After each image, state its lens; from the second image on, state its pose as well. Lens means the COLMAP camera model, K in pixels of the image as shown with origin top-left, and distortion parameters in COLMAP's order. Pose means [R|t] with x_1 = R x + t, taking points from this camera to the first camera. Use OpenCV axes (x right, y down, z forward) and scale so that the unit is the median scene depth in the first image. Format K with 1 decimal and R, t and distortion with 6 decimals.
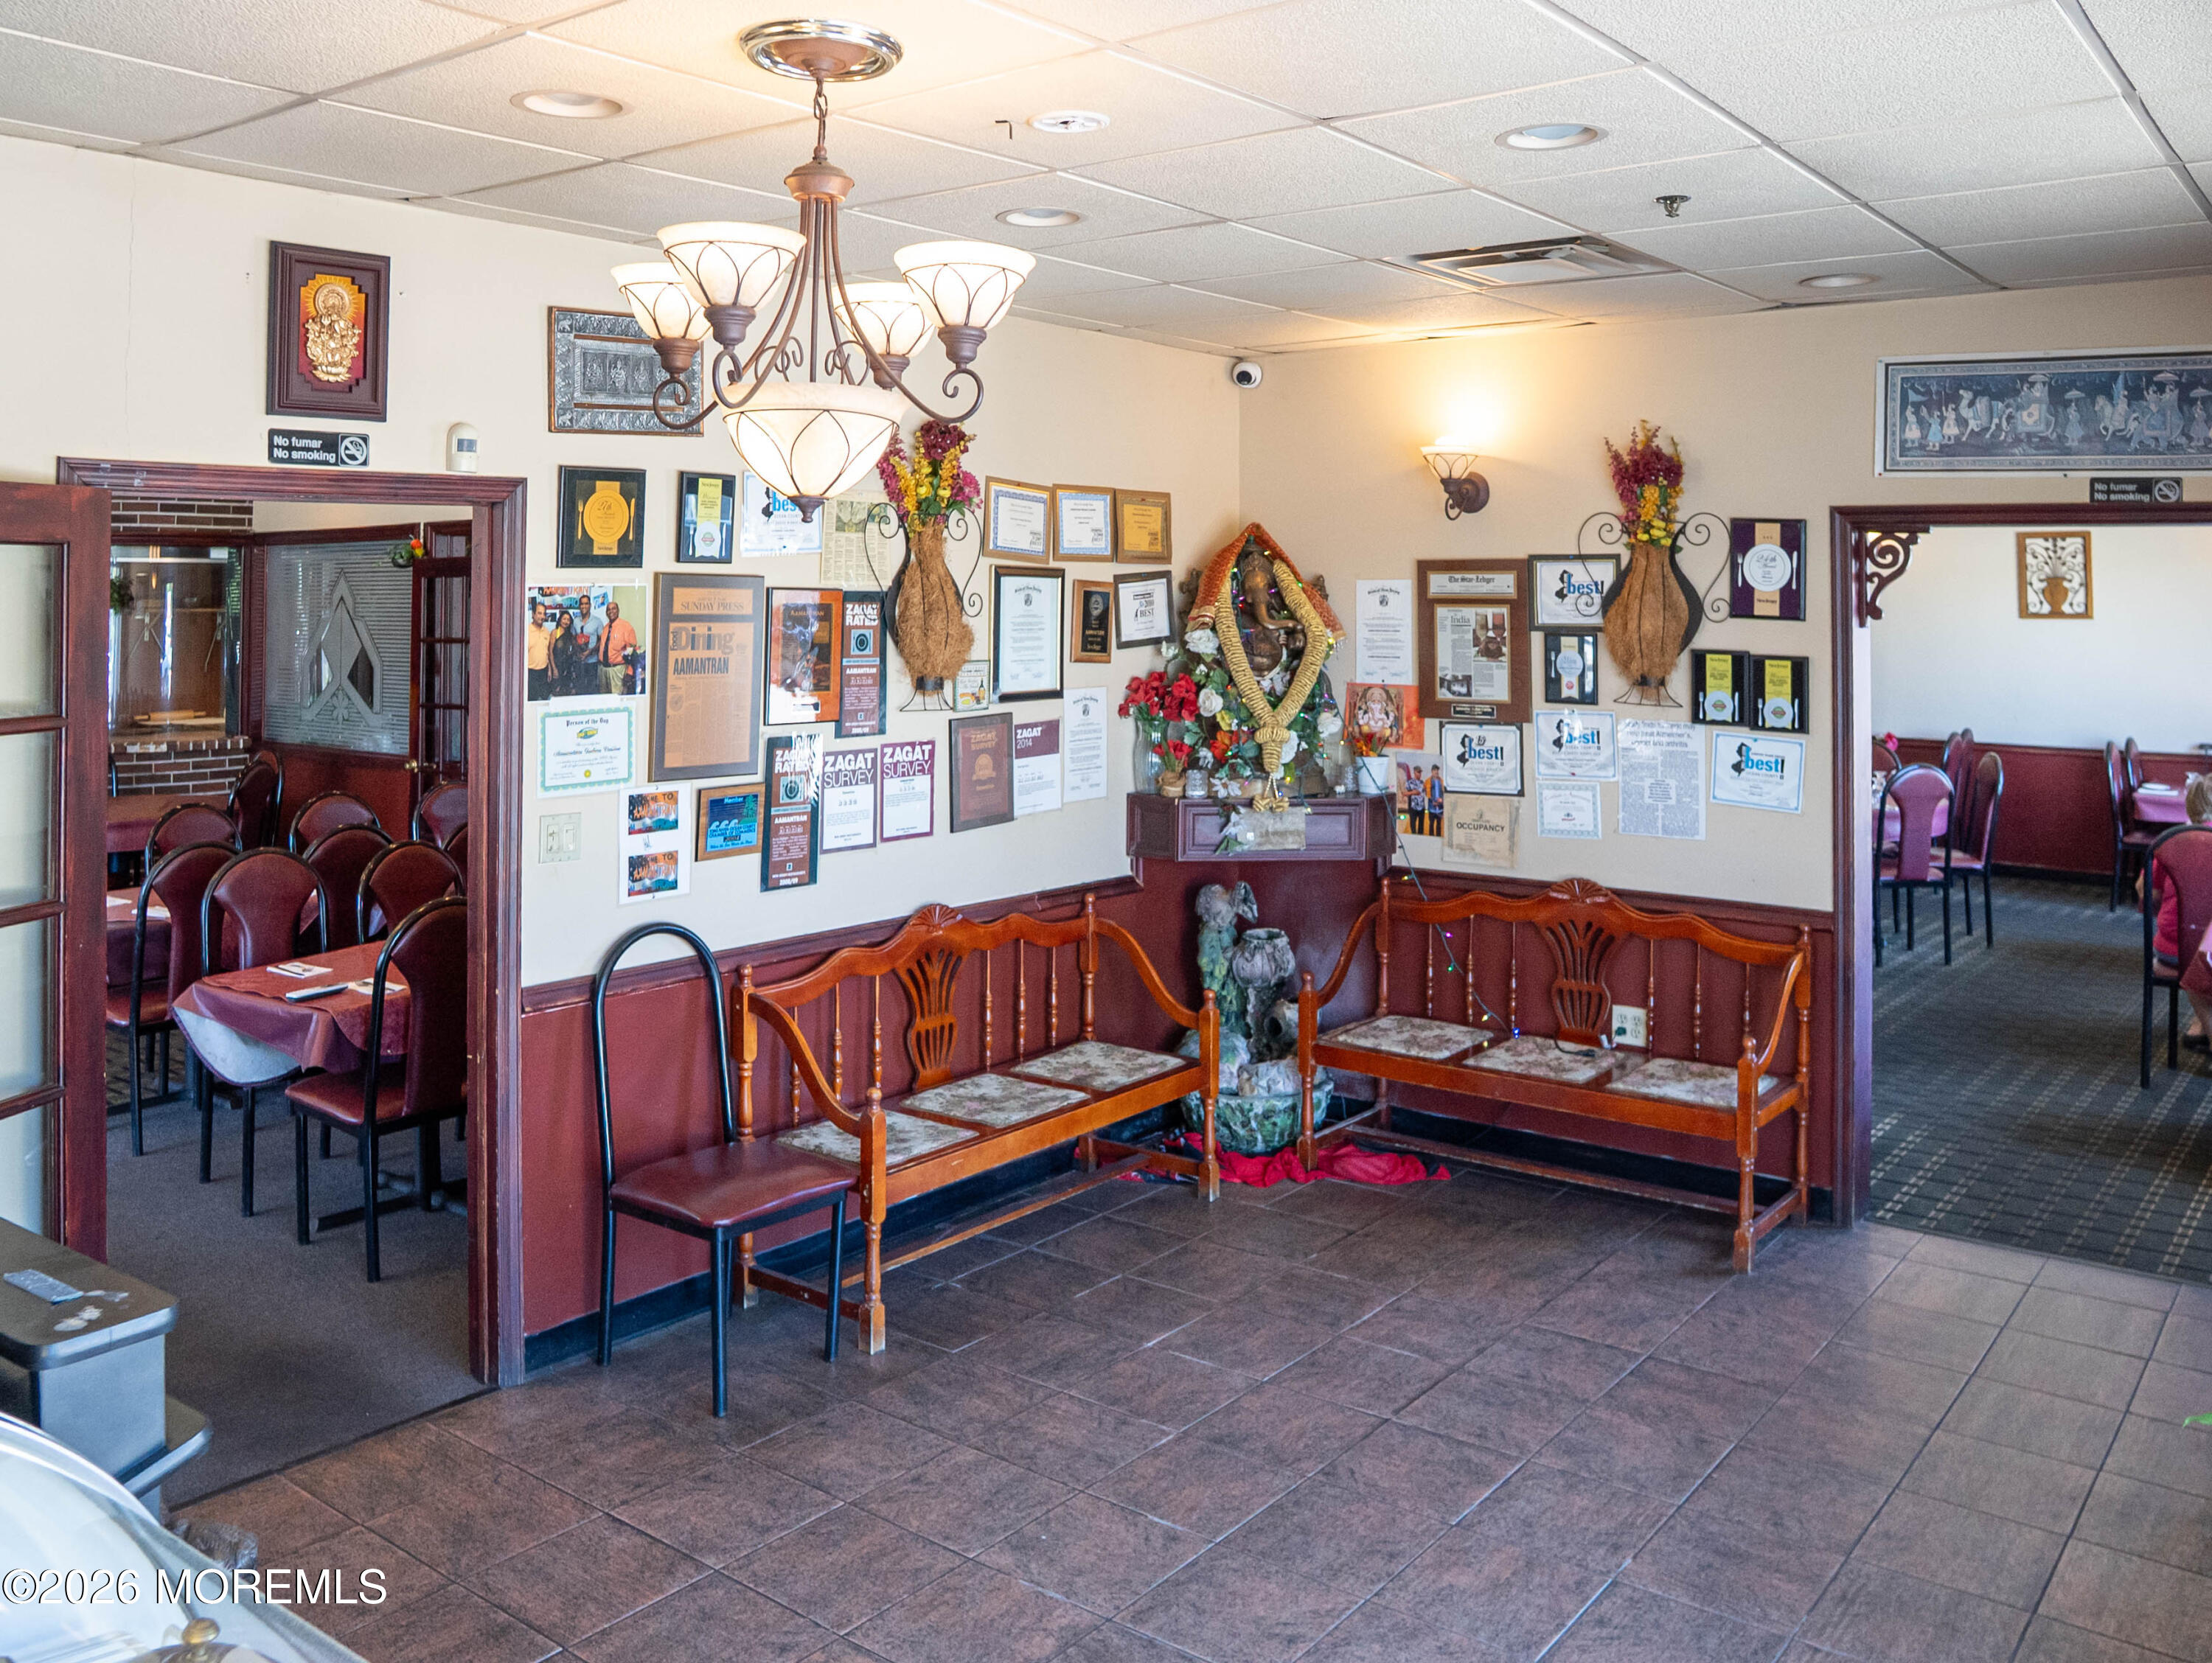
lens RADIAL K [[1894.2, 0, 1104.6], [0, 1894.2, 583.9], [0, 0, 1]] dist [-0.043620, 0.005042]
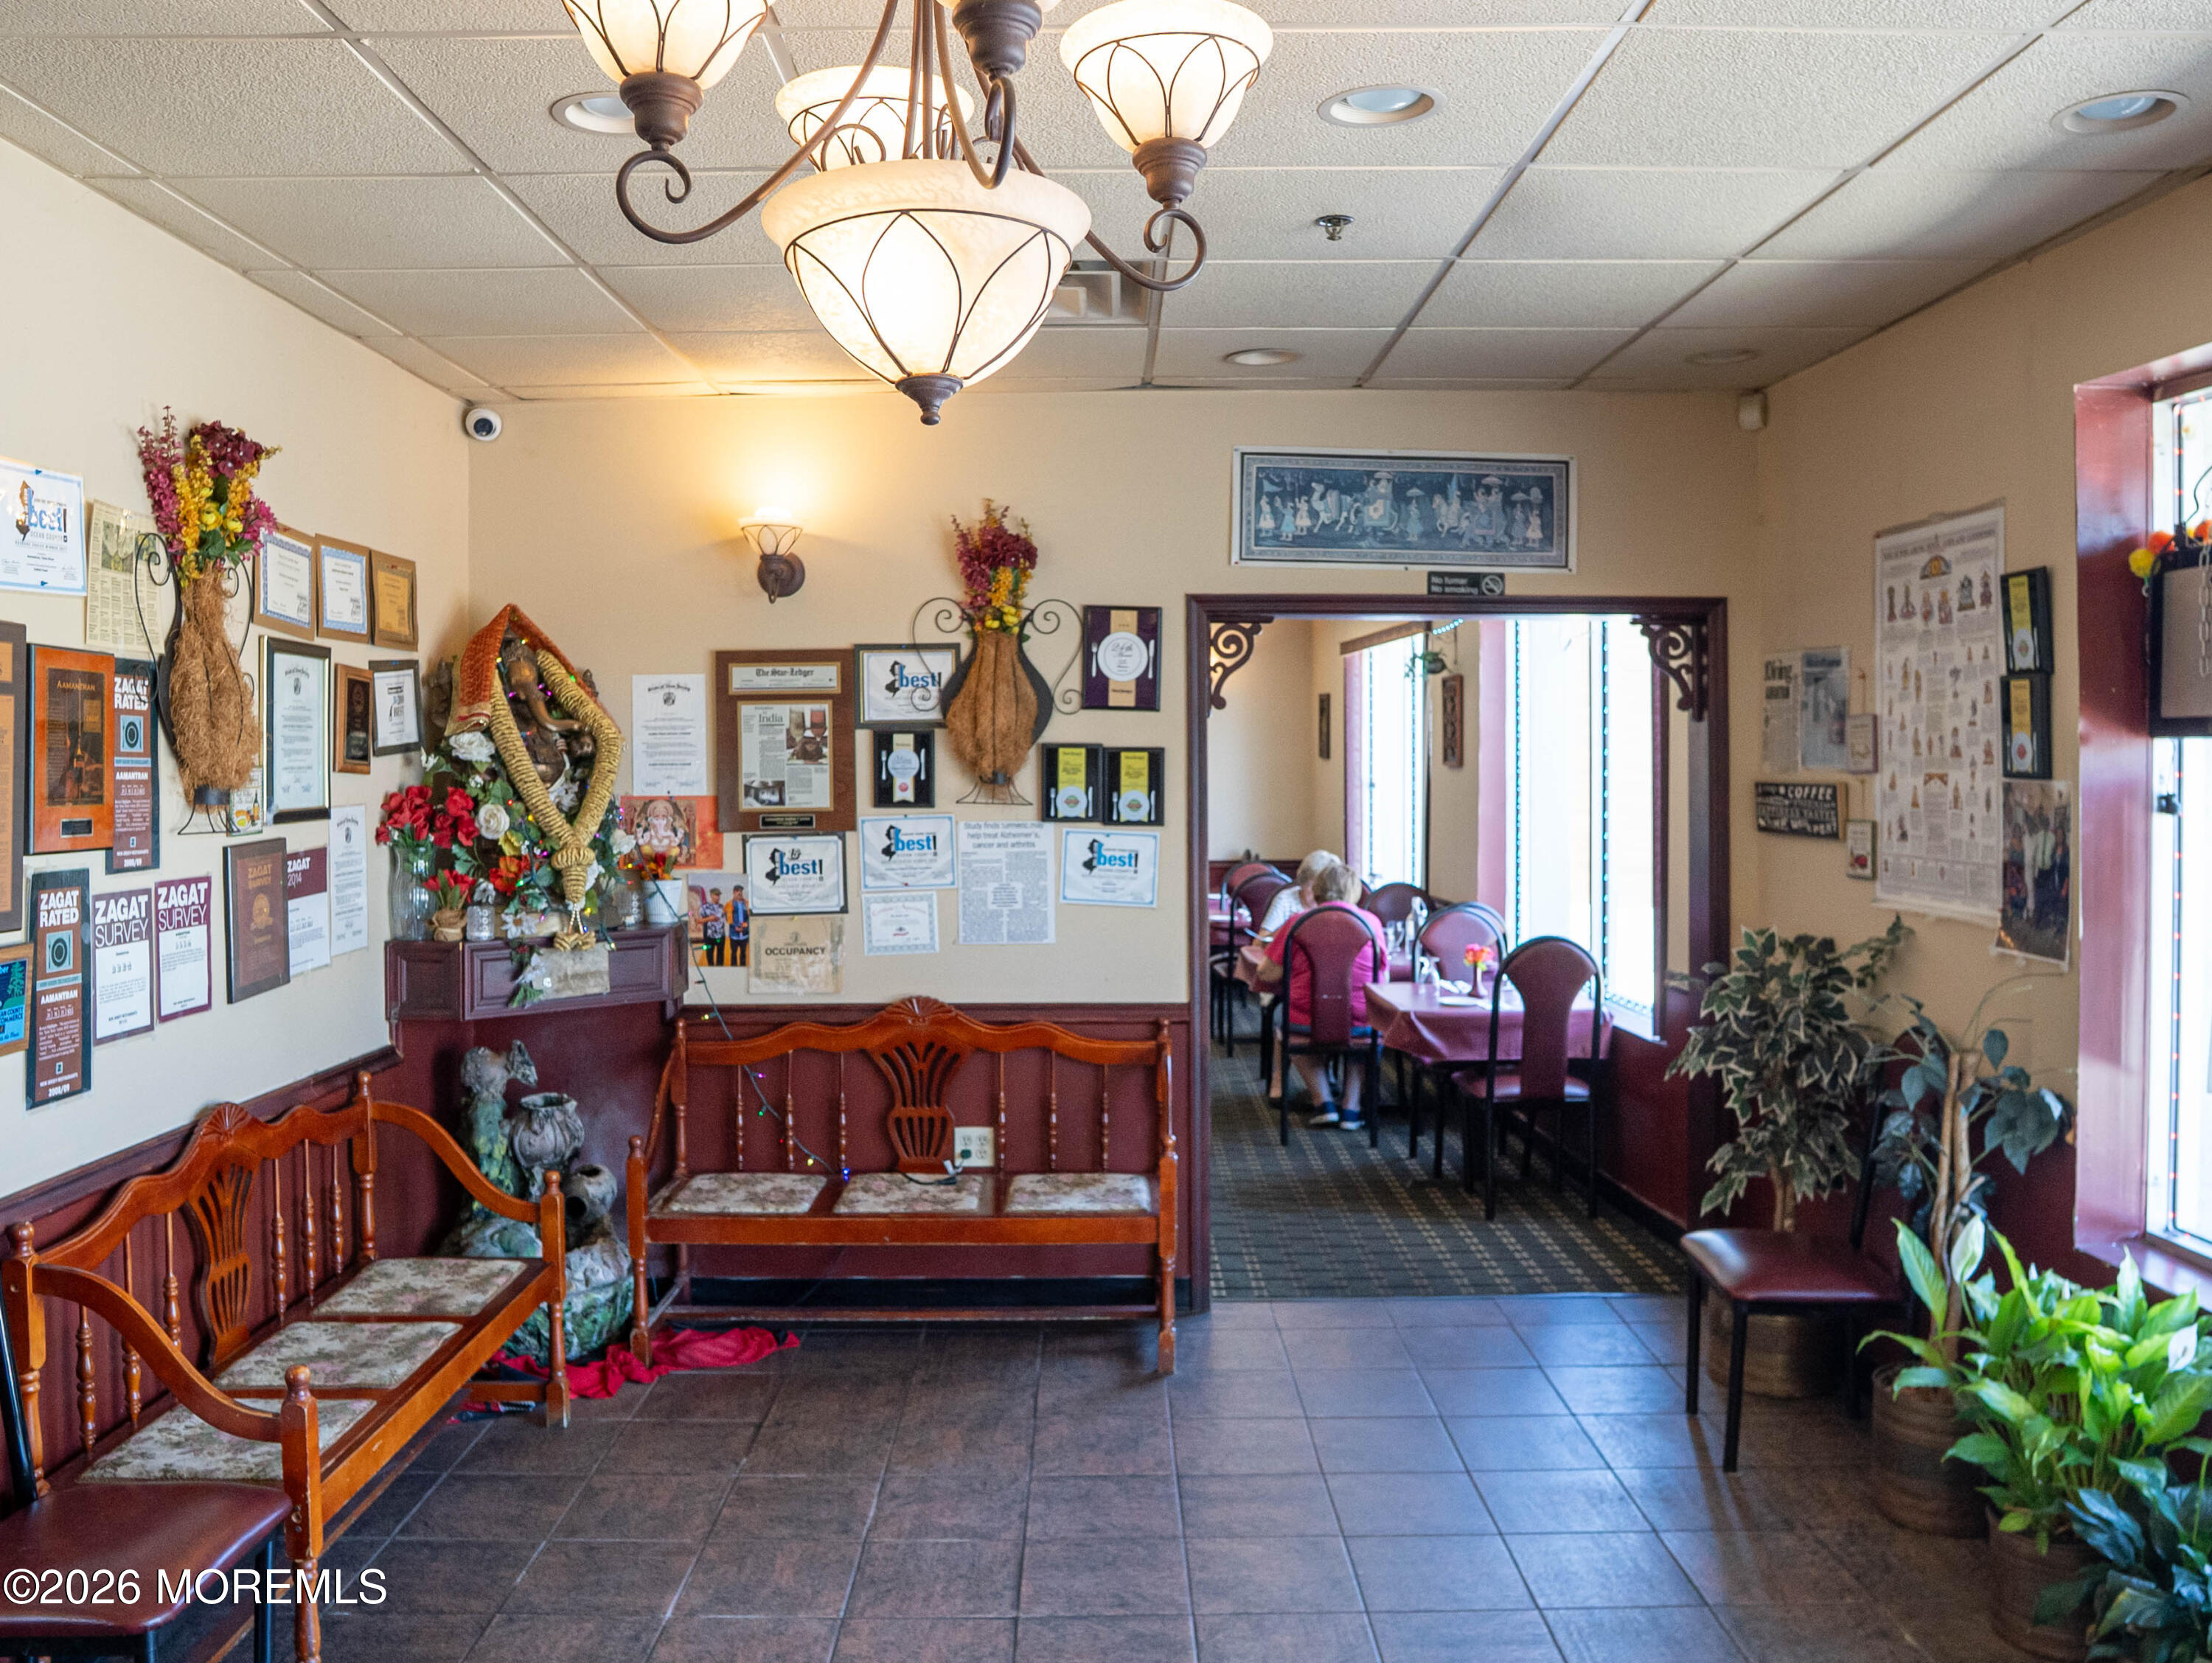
lens RADIAL K [[1861.9, 0, 1101.2], [0, 1861.9, 827.1], [0, 0, 1]] dist [-0.098476, 0.162573]
pose [[0.793104, -0.034504, 0.608108, -0.245667], [0.009077, 0.998953, 0.044843, 0.036370], [-0.609019, -0.030045, 0.792587, 0.247835]]
